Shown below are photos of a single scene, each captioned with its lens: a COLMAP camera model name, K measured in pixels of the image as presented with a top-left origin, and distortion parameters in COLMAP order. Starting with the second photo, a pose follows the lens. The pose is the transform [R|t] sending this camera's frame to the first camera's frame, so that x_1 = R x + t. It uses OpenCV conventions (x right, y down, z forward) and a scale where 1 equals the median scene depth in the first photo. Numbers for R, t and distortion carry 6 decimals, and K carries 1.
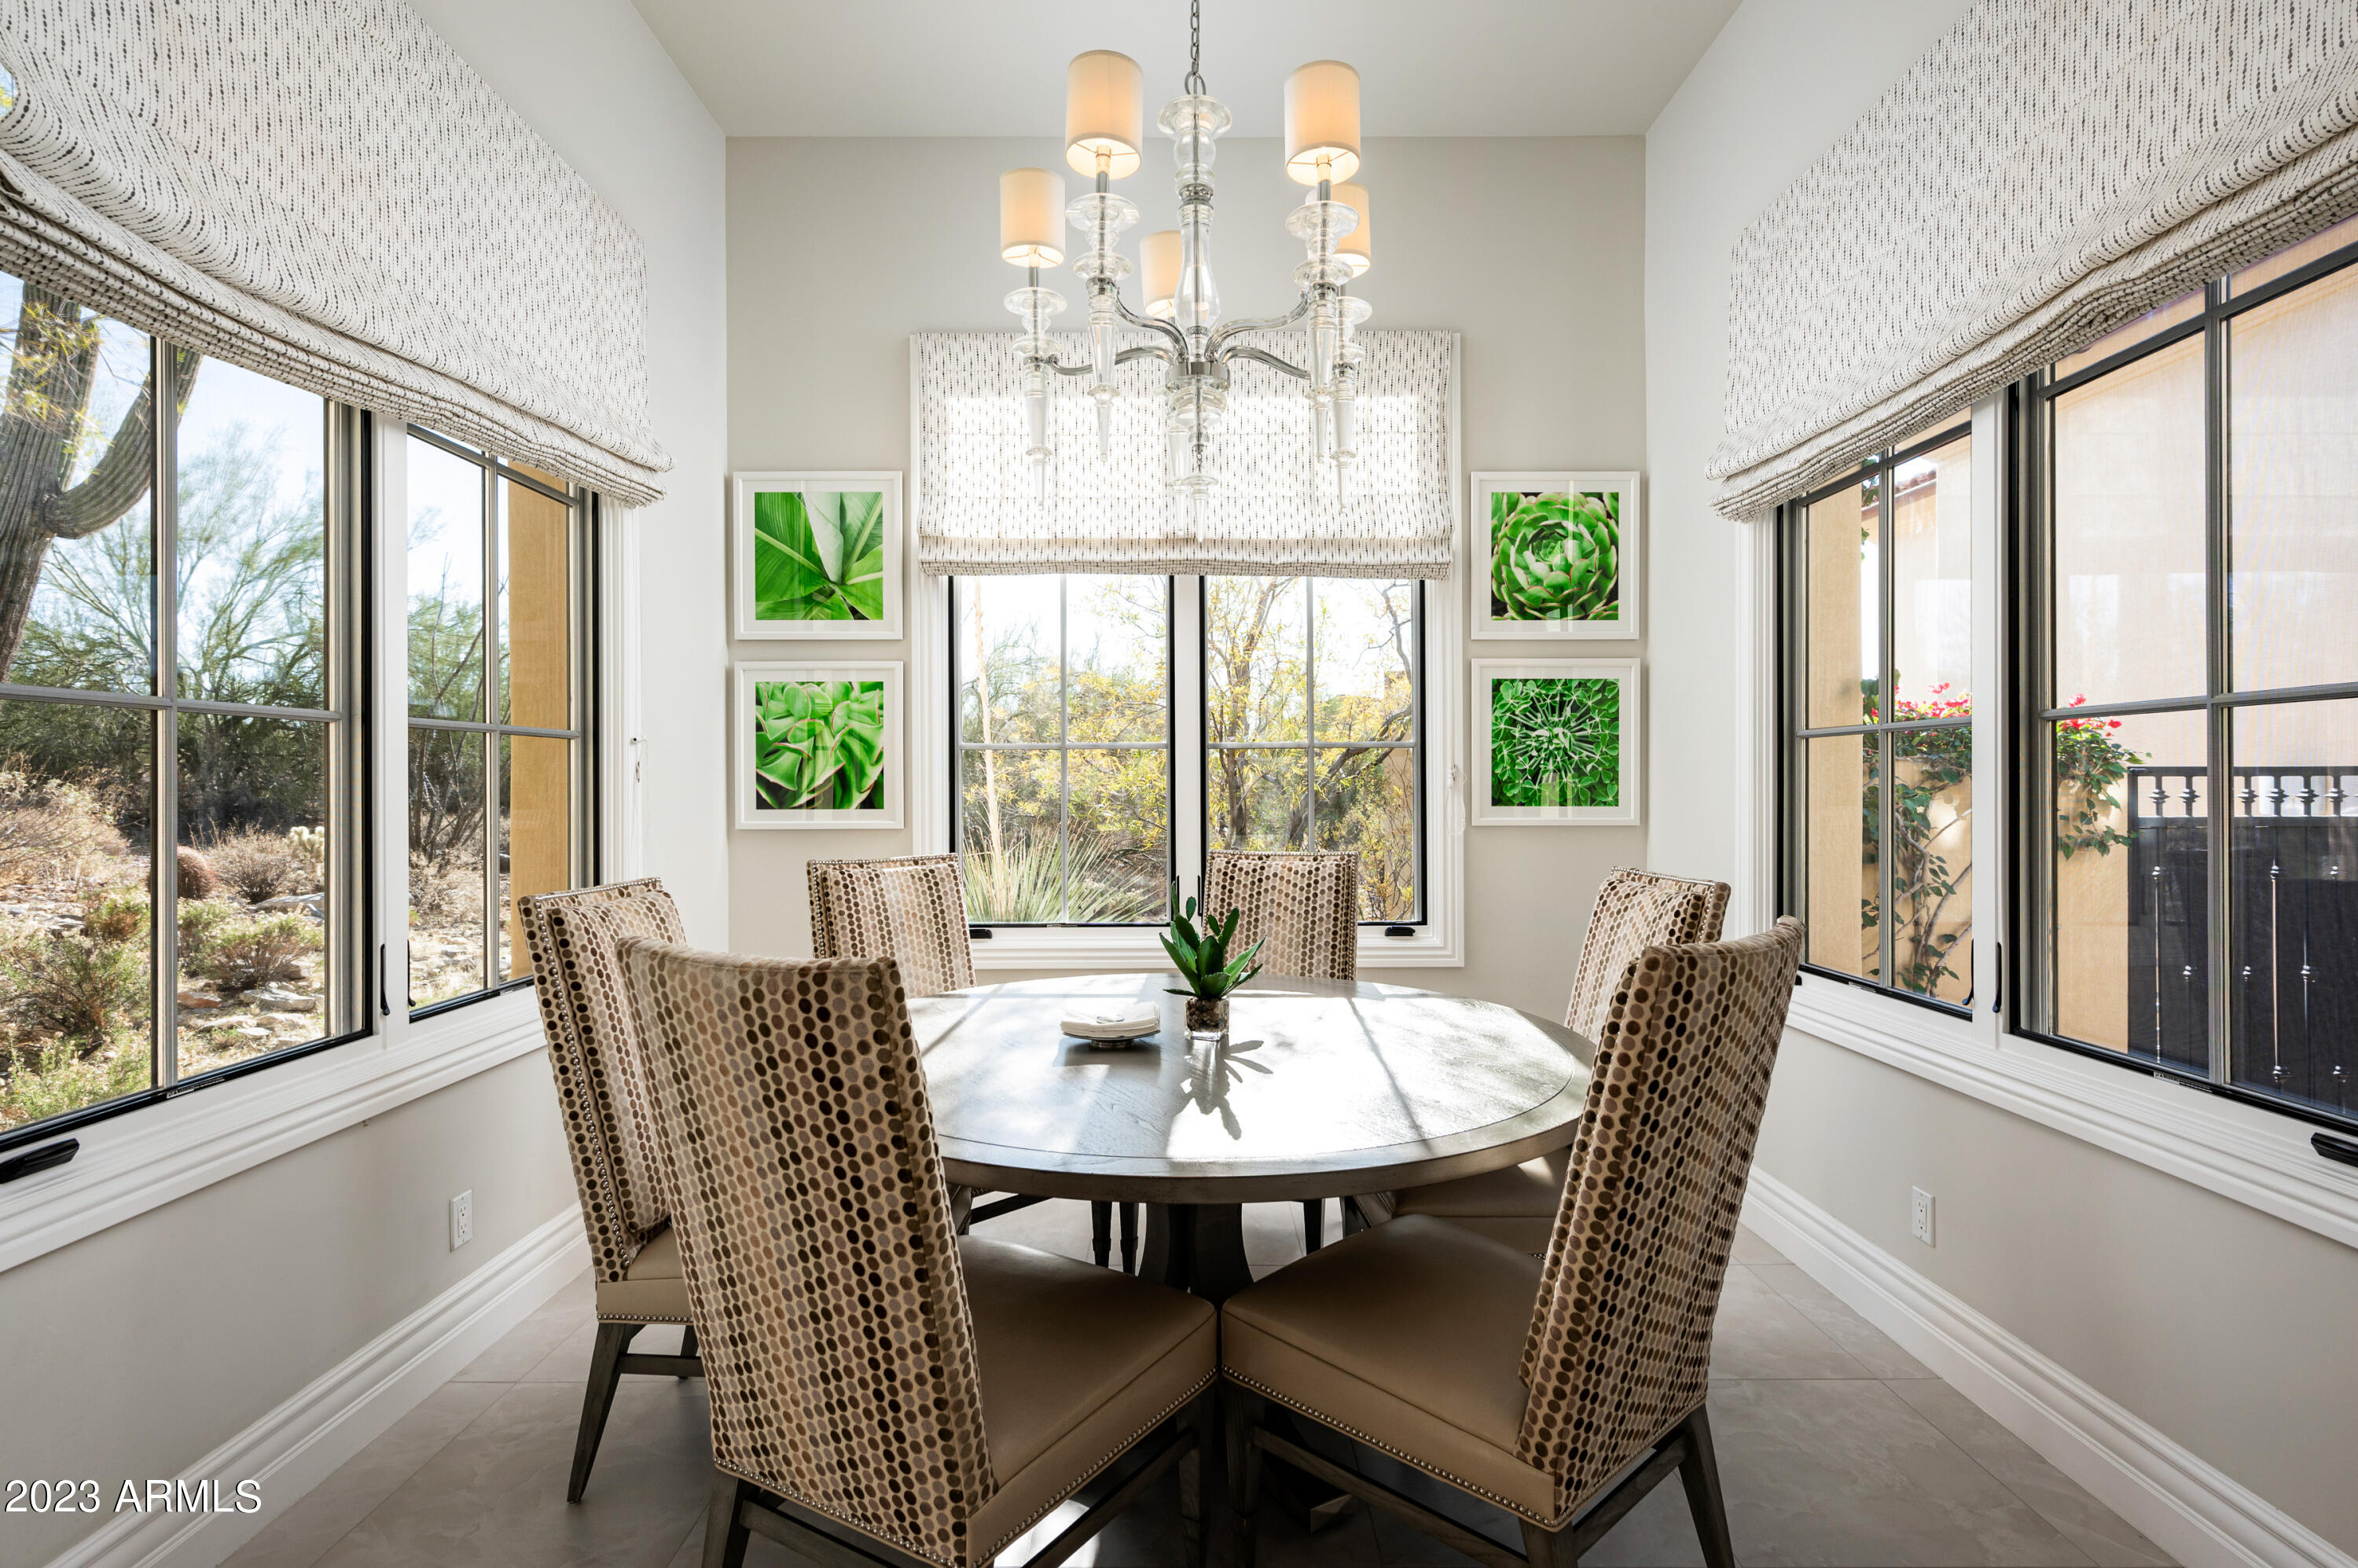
lens RADIAL K [[1166.2, 0, 1181.1], [0, 1166.2, 784.8], [0, 0, 1]] dist [-0.000307, 0.000001]
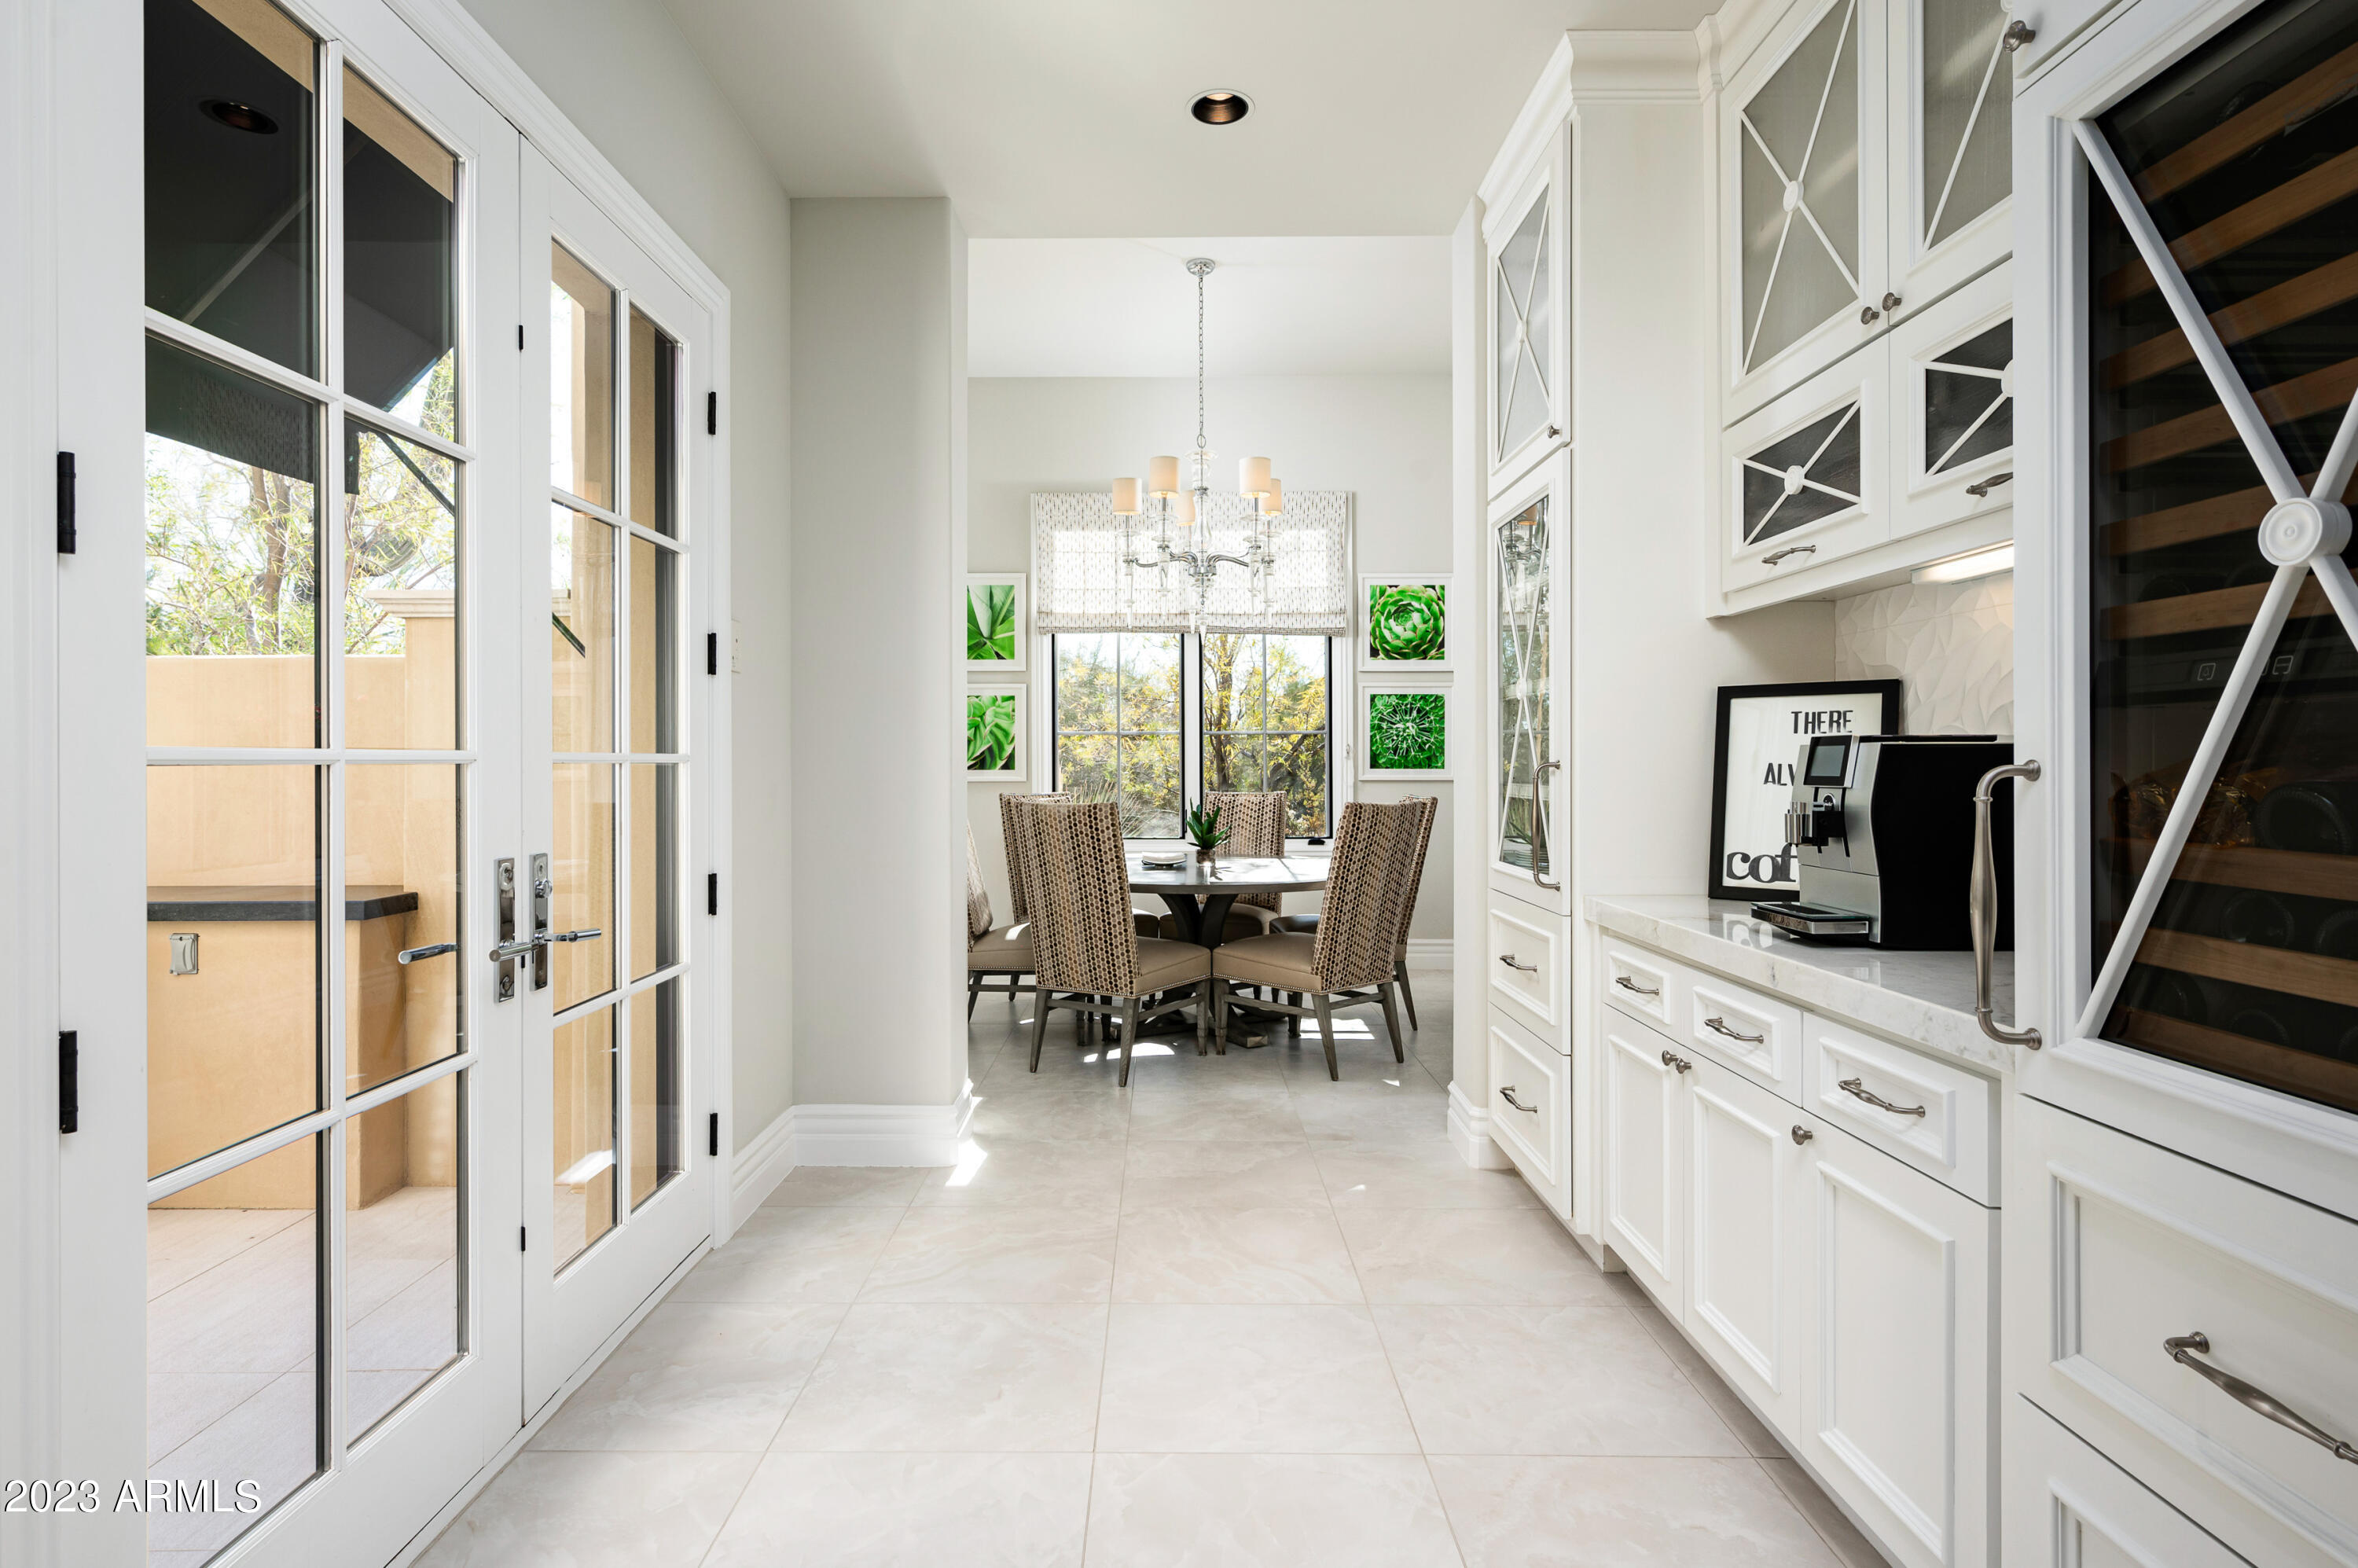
lens RADIAL K [[1166.2, 0, 1175.6], [0, 1166.2, 767.3], [0, 0, 1]] dist [-0.000307, 0.000001]
pose [[0.999989, 0.000658, 0.004660, -0.026976], [-0.000684, 0.999985, 0.005464, 0.007280], [-0.004656, -0.005467, 0.999974, -0.711507]]
